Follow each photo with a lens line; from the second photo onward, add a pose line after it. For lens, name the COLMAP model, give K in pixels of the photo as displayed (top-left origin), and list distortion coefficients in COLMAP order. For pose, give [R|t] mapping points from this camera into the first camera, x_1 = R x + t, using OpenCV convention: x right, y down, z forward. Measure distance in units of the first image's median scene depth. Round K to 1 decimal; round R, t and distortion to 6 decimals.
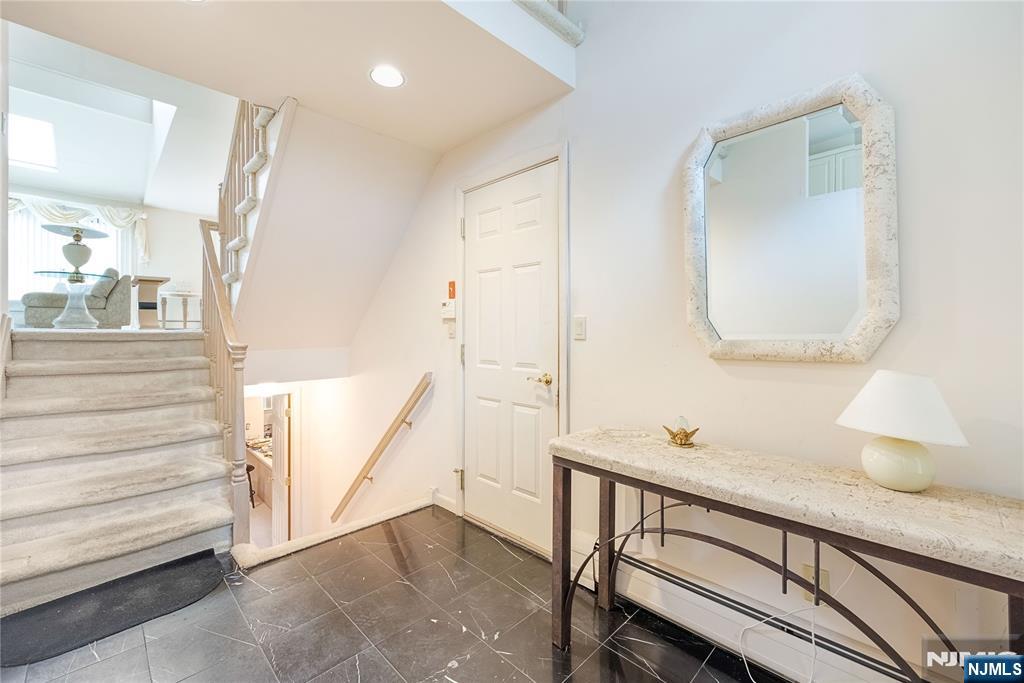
lens RADIAL K [[417.0, 0, 511.9], [0, 417.0, 332.3], [0, 0, 1]] dist [0.000654, 0.000130]
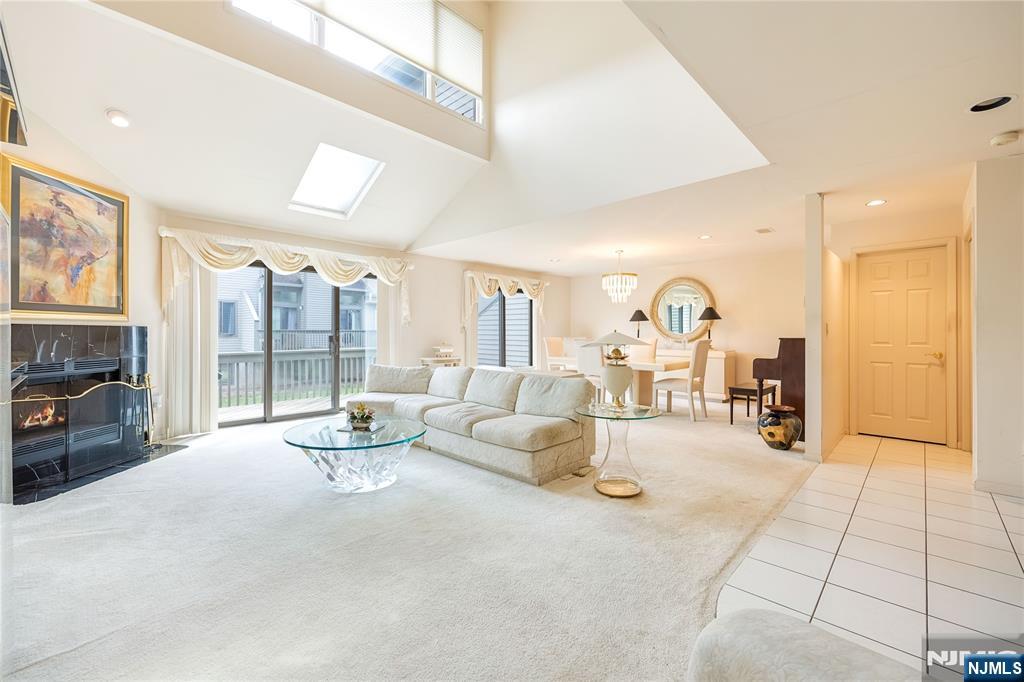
lens RADIAL K [[417.0, 0, 511.9], [0, 417.0, 331.8], [0, 0, 1]] dist [0.000654, 0.000130]
pose [[0.999998, -0.001548, 0.001372, -0.719872], [0.001549, 0.999999, -0.000698, -0.158279], [-0.001371, 0.000700, 0.999999, 0.199852]]
